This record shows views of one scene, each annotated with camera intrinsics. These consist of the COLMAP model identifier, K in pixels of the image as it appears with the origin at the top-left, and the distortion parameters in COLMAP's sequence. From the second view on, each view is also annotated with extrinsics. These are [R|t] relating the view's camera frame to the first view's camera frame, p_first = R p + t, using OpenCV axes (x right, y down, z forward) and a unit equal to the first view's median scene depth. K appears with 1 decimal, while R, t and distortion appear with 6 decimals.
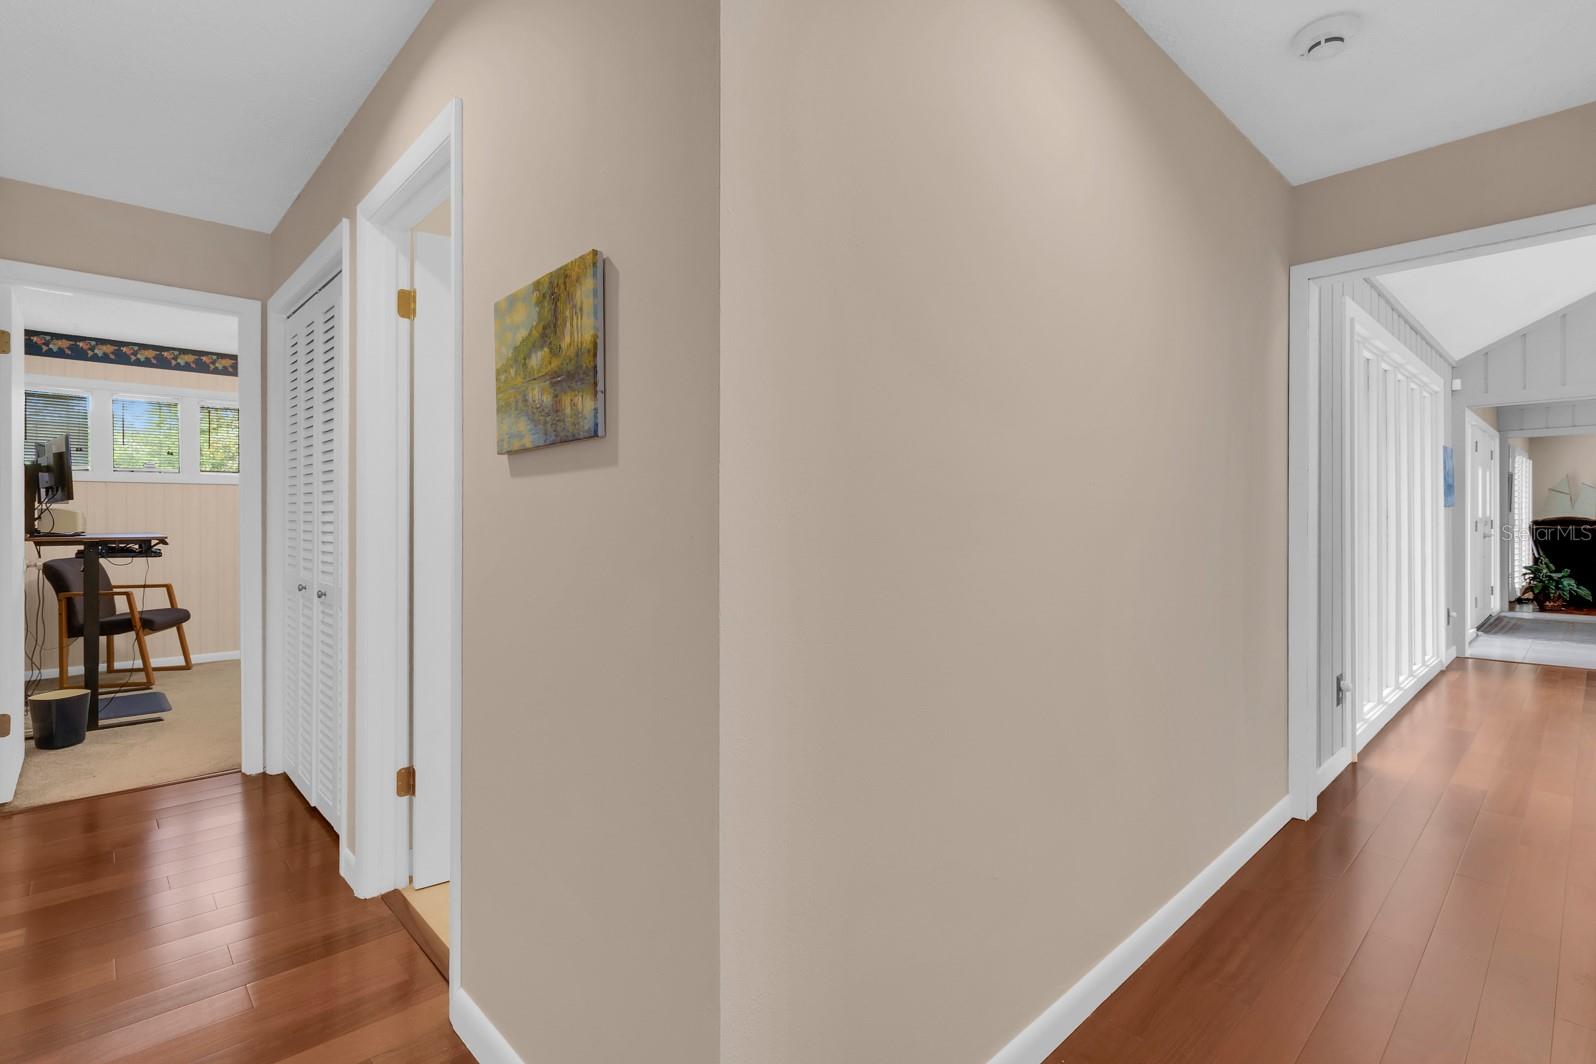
lens RADIAL K [[757.3, 0, 793.3], [0, 757.3, 525.0], [0, 0, 1]] dist [-0.003726, -0.000609]
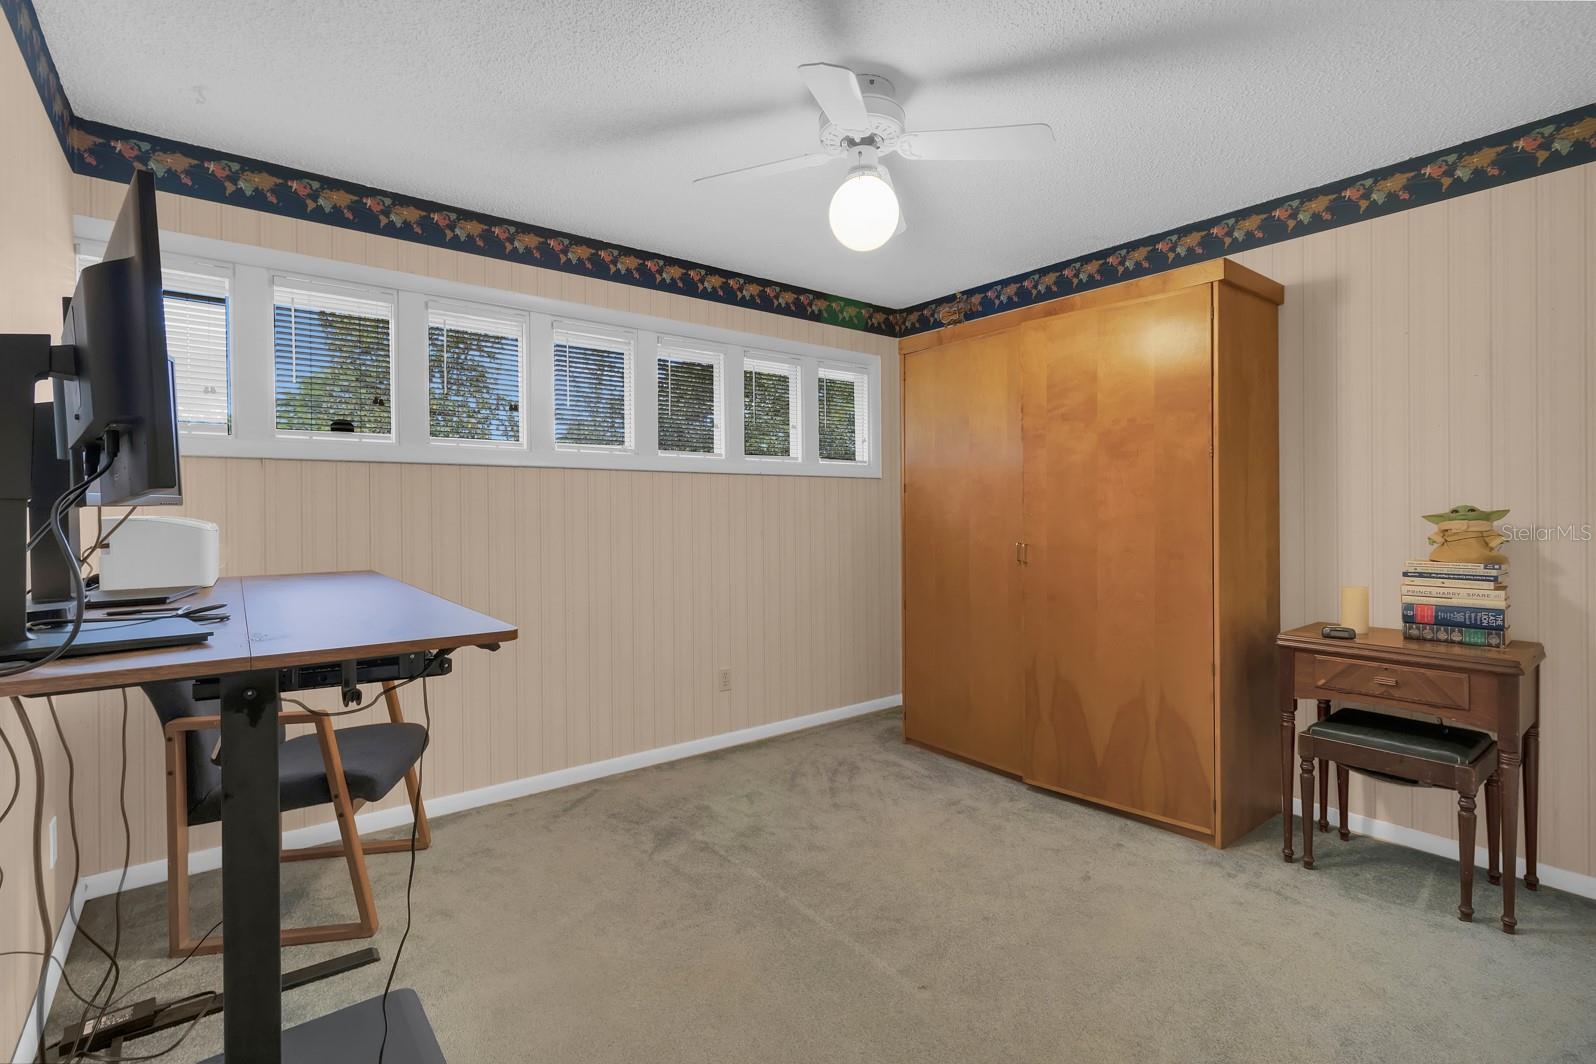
lens RADIAL K [[757.3, 0, 803.3], [0, 757.3, 525.1], [0, 0, 1]] dist [-0.003726, -0.000609]
pose [[0.995380, -0.001212, -0.096001, -0.580808], [0.002059, 0.999960, 0.008731, -0.020201], [0.095987, -0.008888, 0.995343, 0.616629]]
